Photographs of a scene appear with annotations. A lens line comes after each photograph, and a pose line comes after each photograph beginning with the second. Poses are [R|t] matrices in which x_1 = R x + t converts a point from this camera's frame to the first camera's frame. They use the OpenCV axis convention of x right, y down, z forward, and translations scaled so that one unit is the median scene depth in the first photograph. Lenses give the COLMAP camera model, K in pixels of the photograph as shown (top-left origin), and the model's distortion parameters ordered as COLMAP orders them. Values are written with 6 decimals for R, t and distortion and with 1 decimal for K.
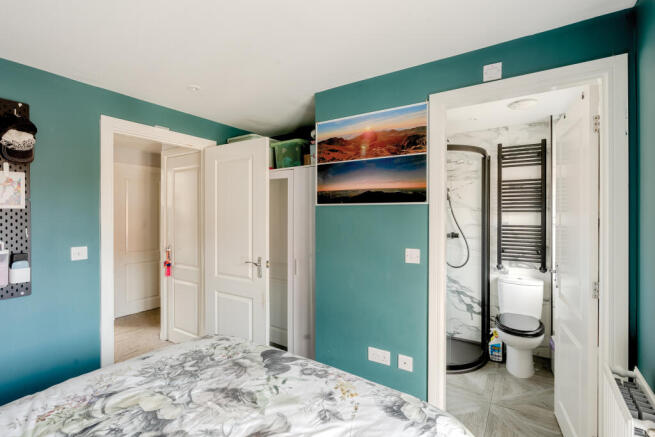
lens RADIAL K [[303.8, 0, 331.8], [0, 303.8, 215.5], [0, 0, 1]] dist [-0.001029, 0.001673]
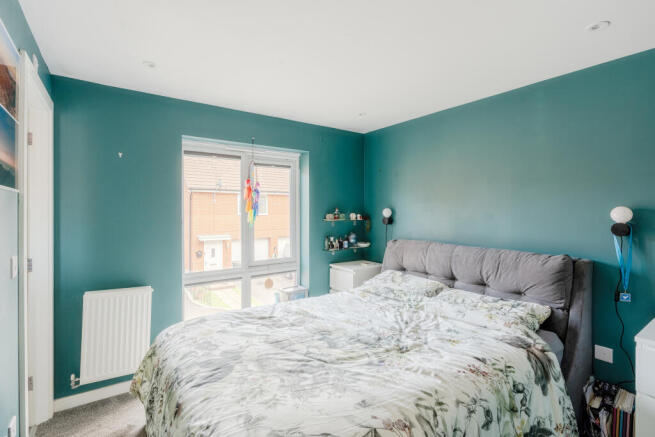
lens RADIAL K [[312.5, 0, 333.0], [0, 312.5, 212.4], [0, 0, 1]] dist [-0.008284, 0.005269]
pose [[-0.934266, -0.000167, 0.356576, -0.862107], [0.002250, 0.999977, 0.006364, 0.008013], [-0.356569, 0.006748, -0.934245, 1.820597]]
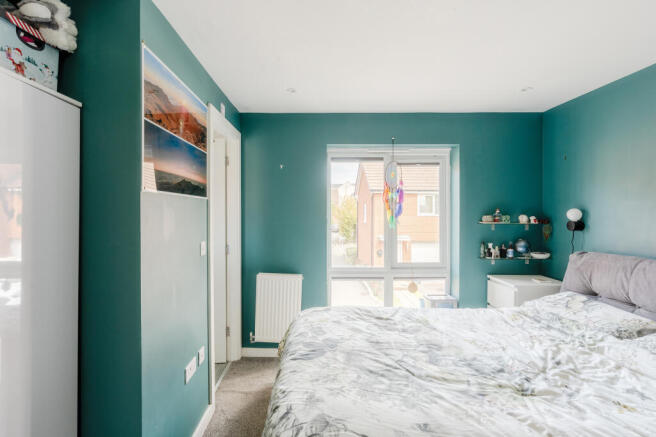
lens RADIAL K [[322.1, 0, 311.3], [0, 322.1, 216.3], [0, 0, 1]] dist [-0.004482, 0.002441]
pose [[-0.538838, -0.012723, 0.842314, -1.124969], [0.000880, 0.999877, 0.015665, 0.006800], [-0.842409, 0.009182, -0.538760, 1.664983]]
